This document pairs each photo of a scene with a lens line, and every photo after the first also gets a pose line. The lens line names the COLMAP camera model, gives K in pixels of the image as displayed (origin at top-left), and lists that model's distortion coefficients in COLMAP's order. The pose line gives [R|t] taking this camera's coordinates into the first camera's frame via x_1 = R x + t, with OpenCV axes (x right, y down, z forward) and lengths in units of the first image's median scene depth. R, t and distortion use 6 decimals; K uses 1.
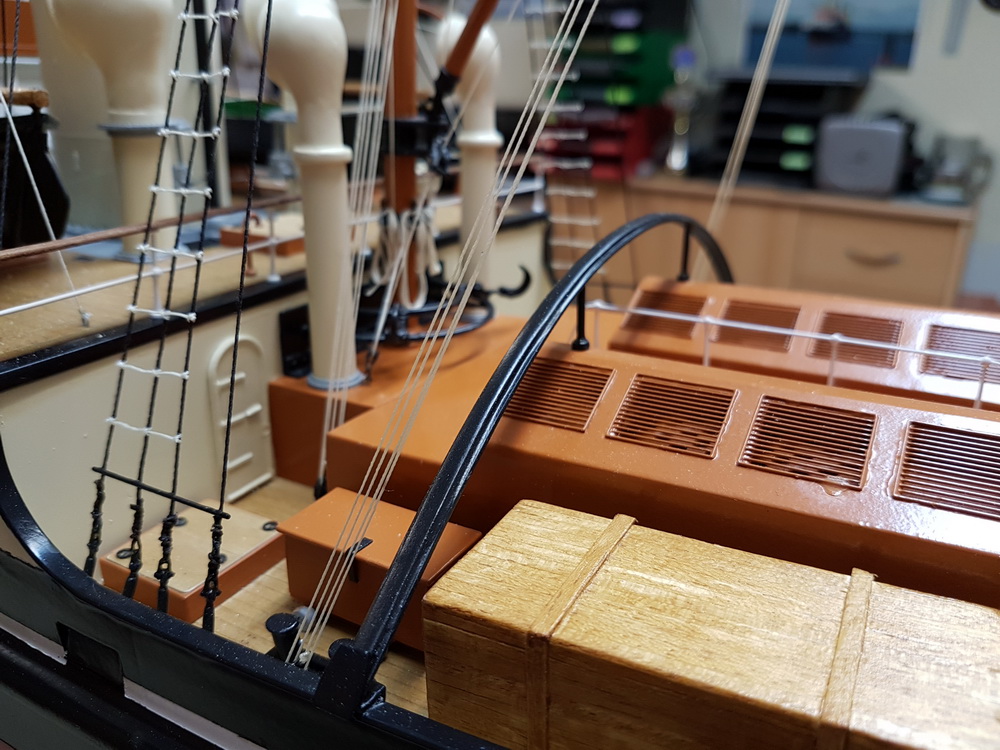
lens RADIAL K [[812.1, 0, 500.0], [0, 812.1, 375.0], [0, 0, 1]] dist [-0.014340, -0.003253]
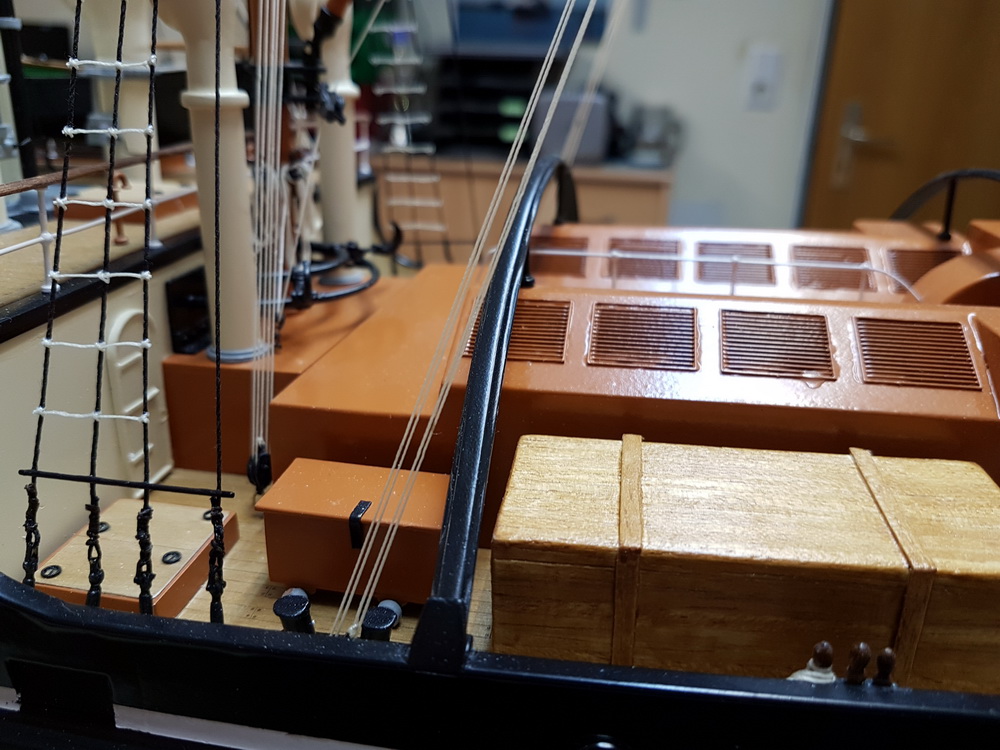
lens RADIAL K [[817.5, 0, 499.3], [0, 817.5, 357.2], [0, 0, 1]] dist [-0.012806, -0.002255]
pose [[0.950873, -0.107303, 0.290390, -0.274587], [0.105657, 0.994173, 0.021390, 0.034281], [-0.290993, 0.010343, 0.956669, 0.059012]]
